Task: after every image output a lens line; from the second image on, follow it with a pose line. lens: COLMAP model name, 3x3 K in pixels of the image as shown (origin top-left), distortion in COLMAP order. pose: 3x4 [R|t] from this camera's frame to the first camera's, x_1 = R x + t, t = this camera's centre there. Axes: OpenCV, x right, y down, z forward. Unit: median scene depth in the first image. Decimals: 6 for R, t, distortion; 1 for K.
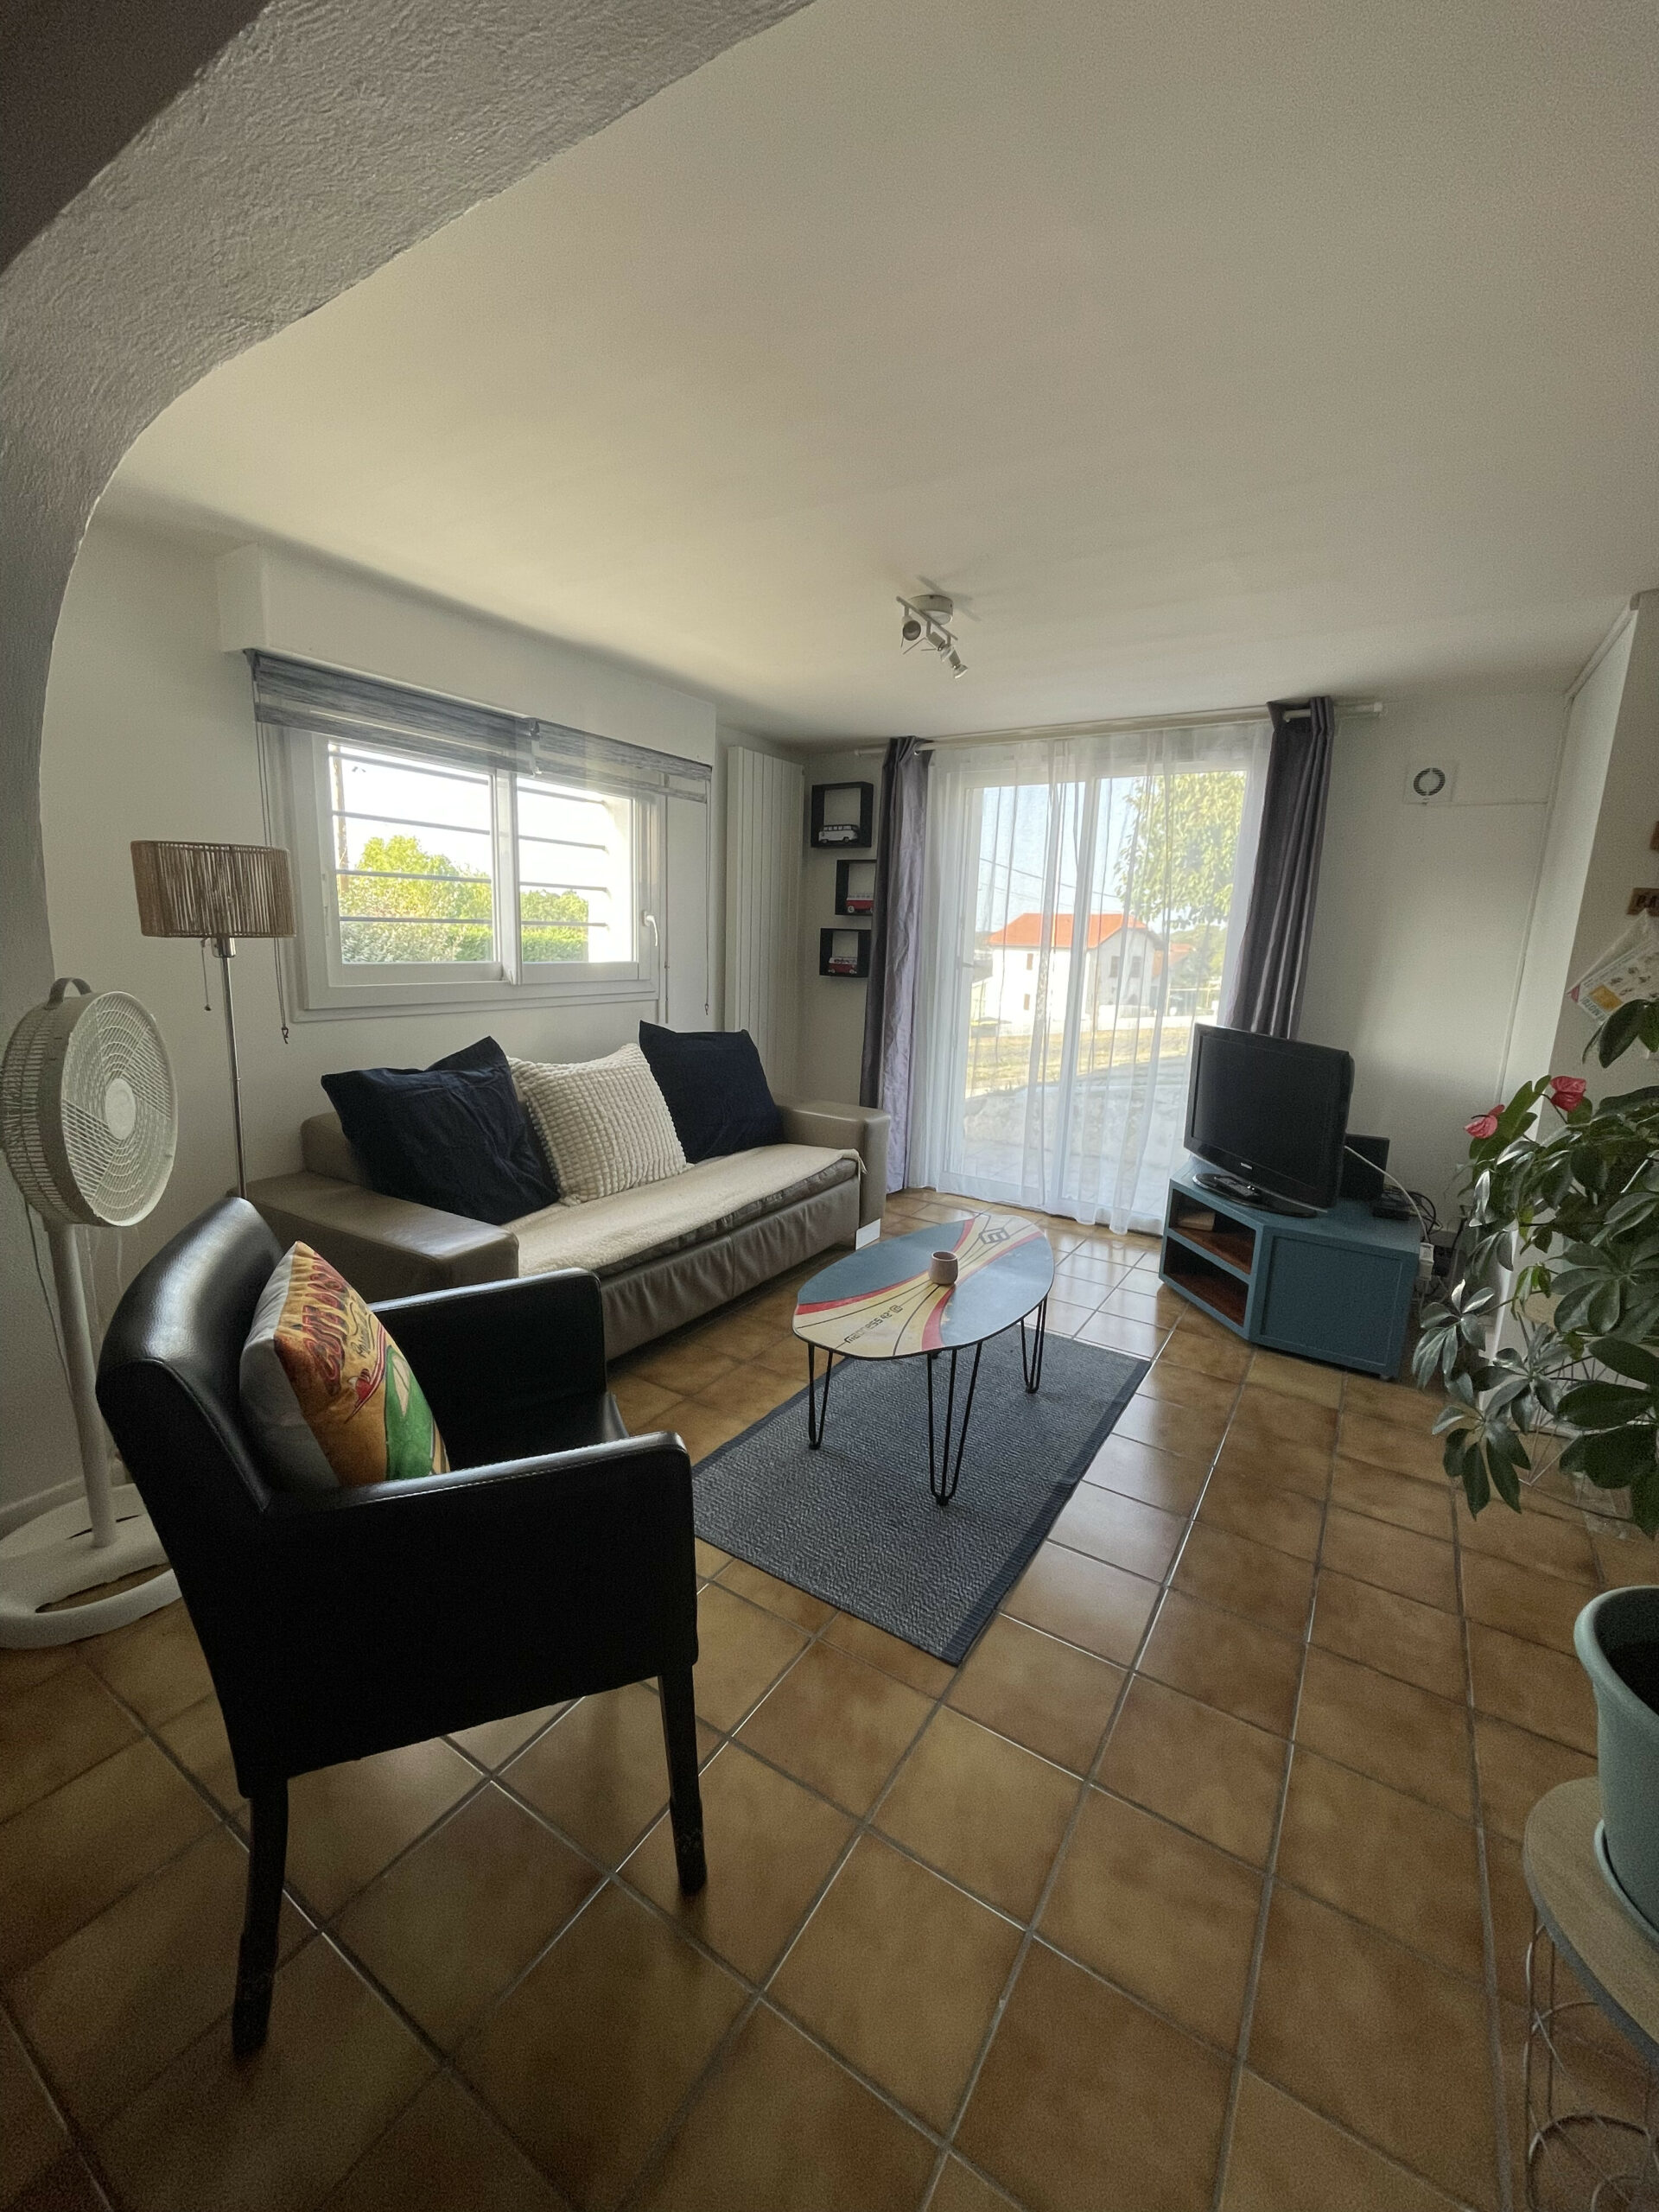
lens RADIAL K [[890.5, 0, 833.1], [0, 890.5, 1104.2], [0, 0, 1]] dist [-0.000579, -0.000728]
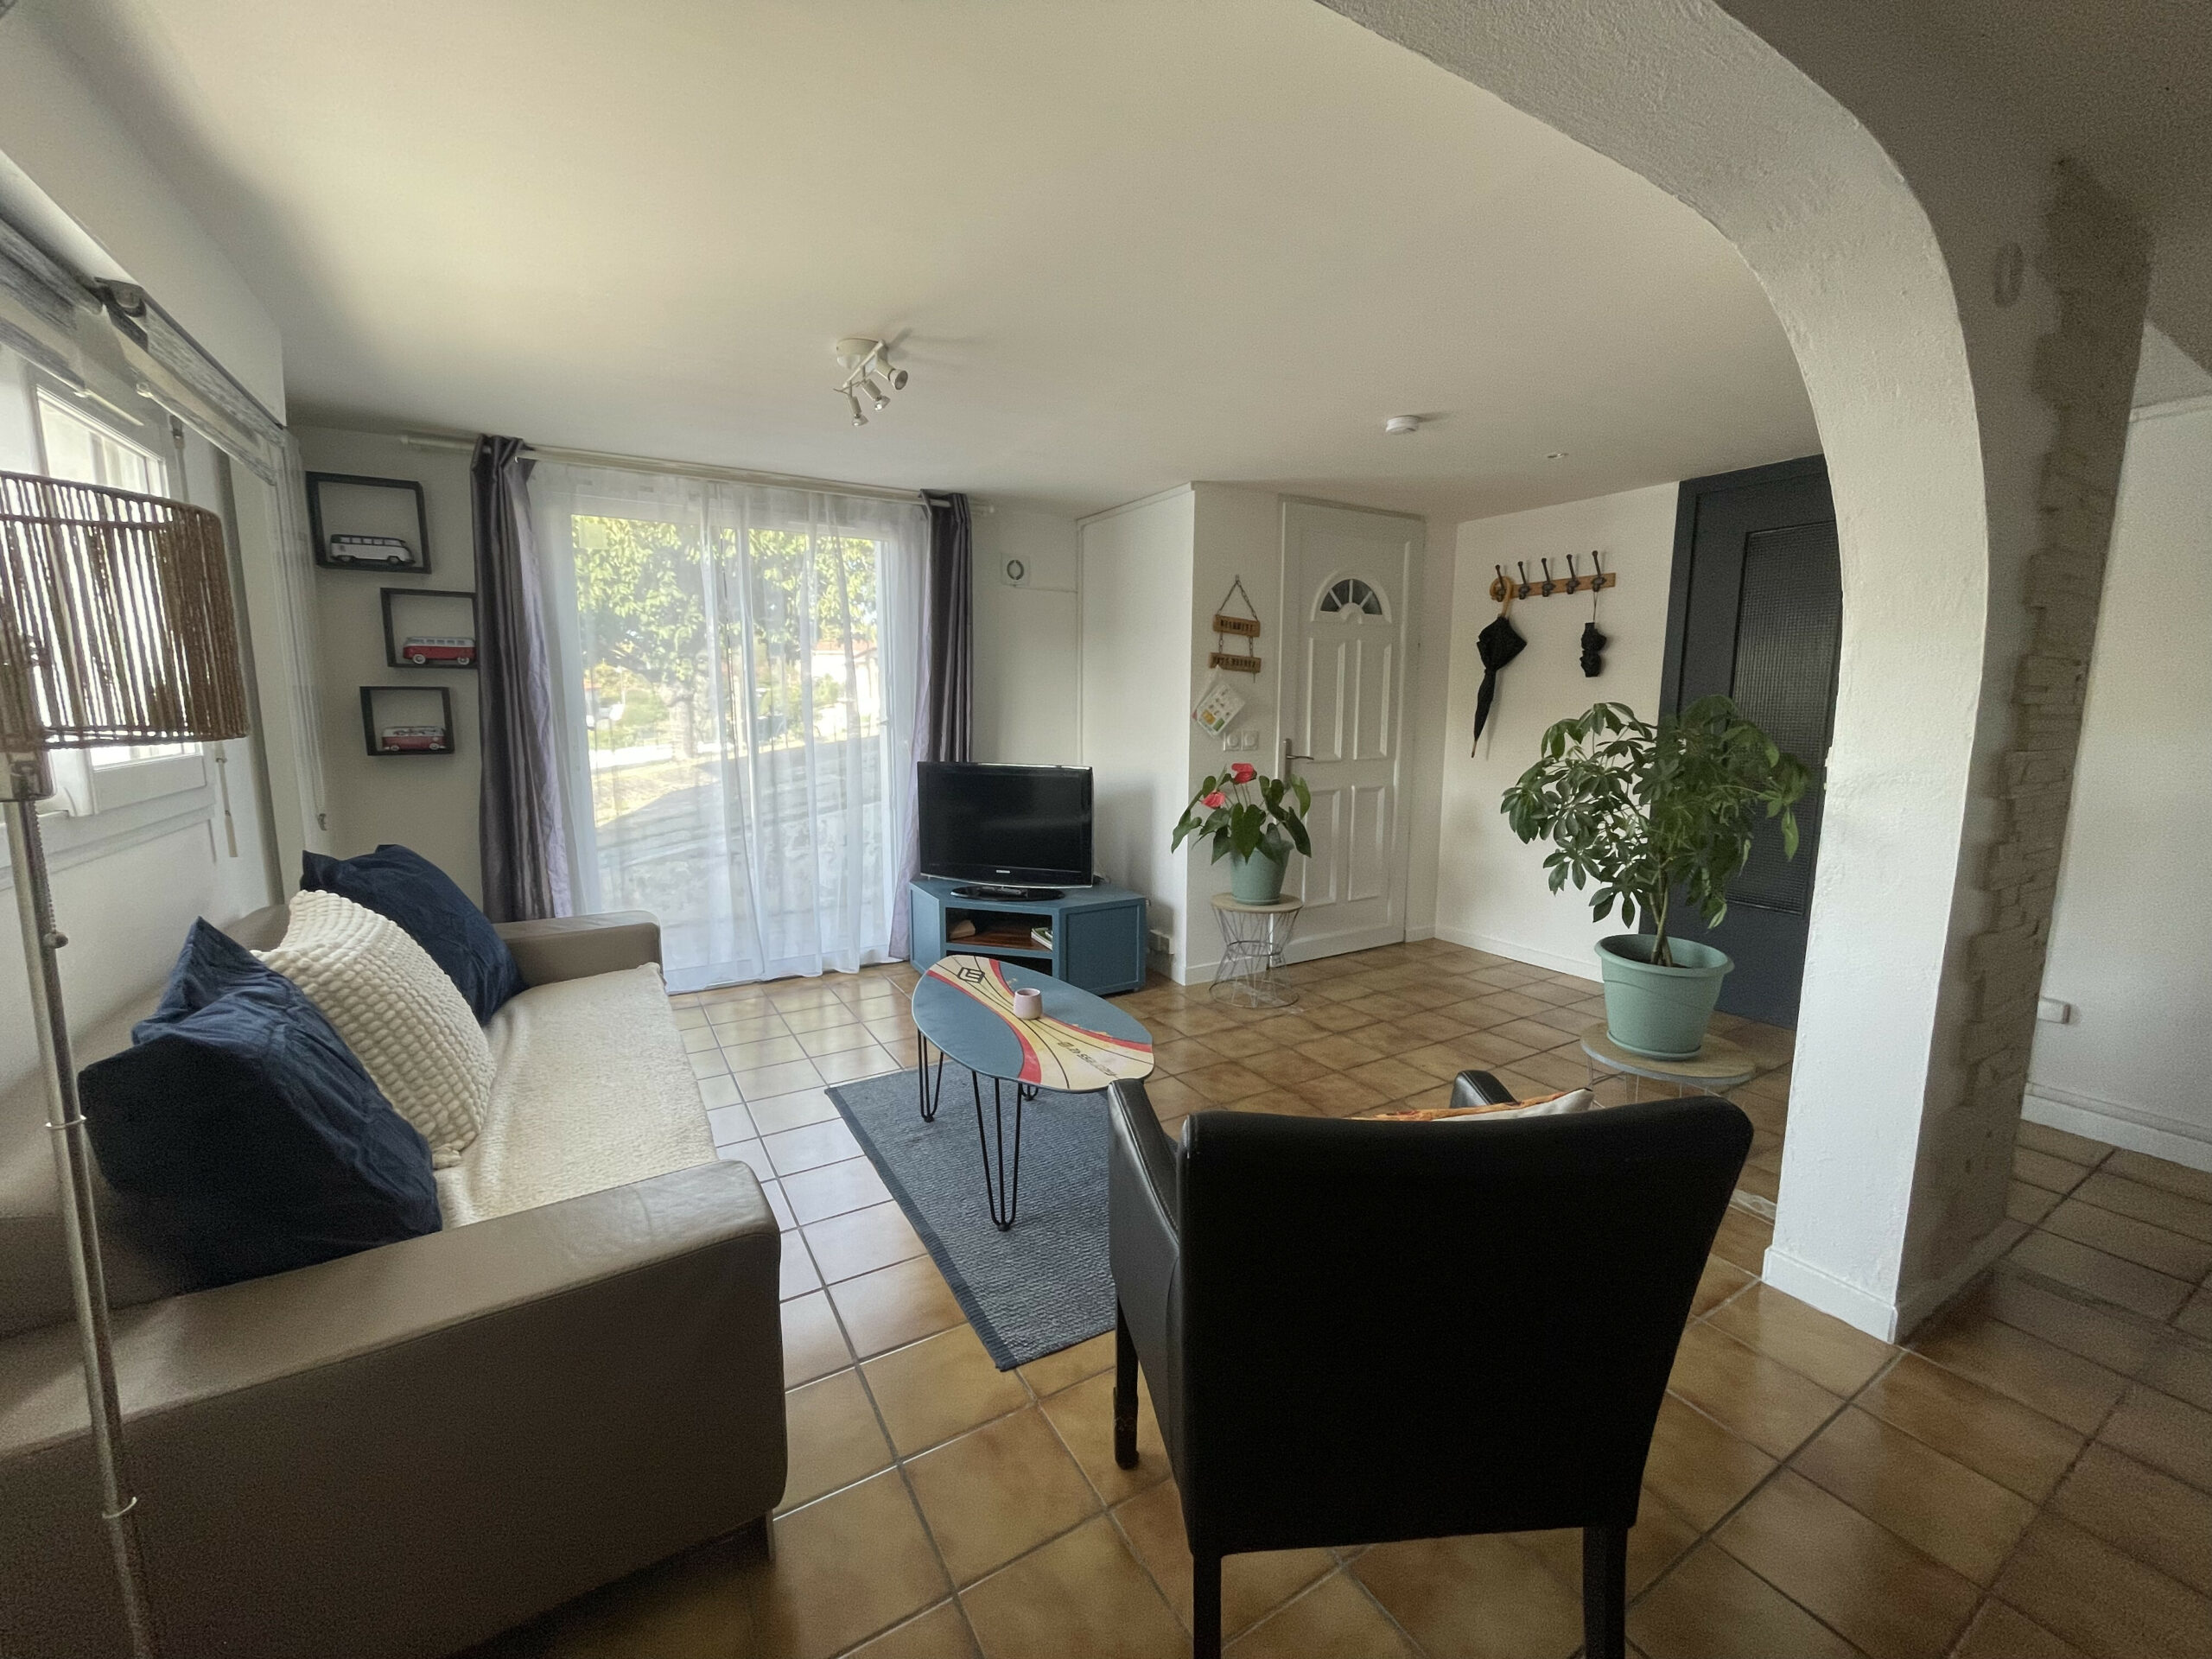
lens RADIAL K [[890.5, 0, 1104.8], [0, 890.5, 823.6], [0, 0, 1]] dist [-0.000579, -0.000728]
pose [[0.449095, -0.157428, 0.879505, -0.529816], [0.184035, 0.979546, 0.081363, -0.067961], [-0.874325, 0.125320, 0.468882, 0.292957]]
